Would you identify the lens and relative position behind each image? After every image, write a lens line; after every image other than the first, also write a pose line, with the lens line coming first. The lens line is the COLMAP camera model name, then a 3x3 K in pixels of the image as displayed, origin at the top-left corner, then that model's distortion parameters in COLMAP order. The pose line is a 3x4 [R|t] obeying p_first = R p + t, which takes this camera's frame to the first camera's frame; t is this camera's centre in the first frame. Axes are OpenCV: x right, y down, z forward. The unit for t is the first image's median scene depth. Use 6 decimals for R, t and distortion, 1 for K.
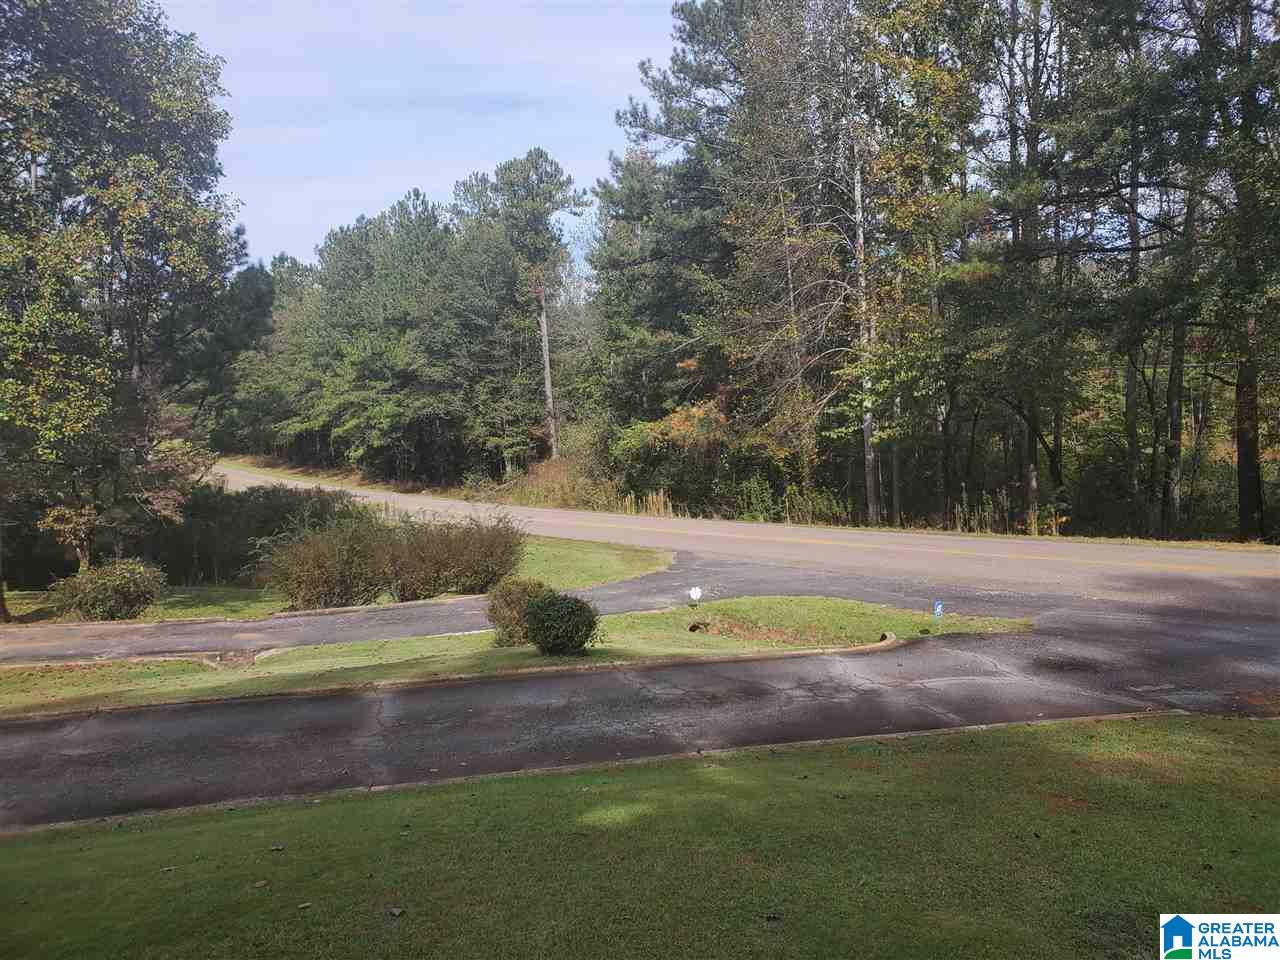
lens RADIAL K [[947.8, 0, 641.0], [0, 947.8, 480.1], [0, 0, 1]] dist [0.003879, -0.005926]
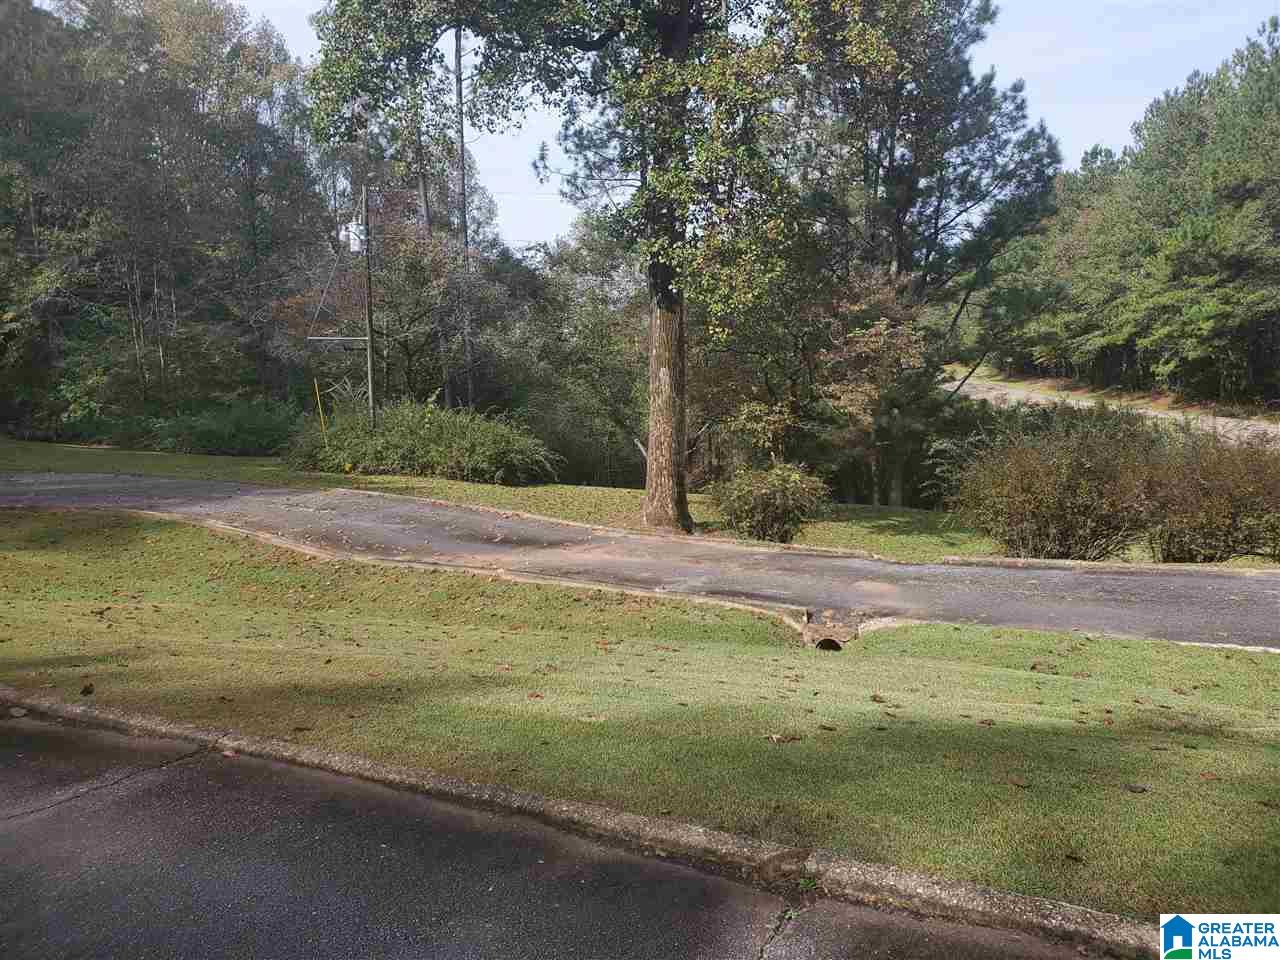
lens RADIAL K [[947.8, 0, 661.2], [0, 947.8, 496.3], [0, 0, 1]] dist [0.003879, -0.005926]
pose [[0.701899, 0.079015, -0.707880, -0.019424], [-0.016525, 0.995367, 0.094719, 0.012709], [0.712085, -0.054785, 0.699953, 0.125357]]
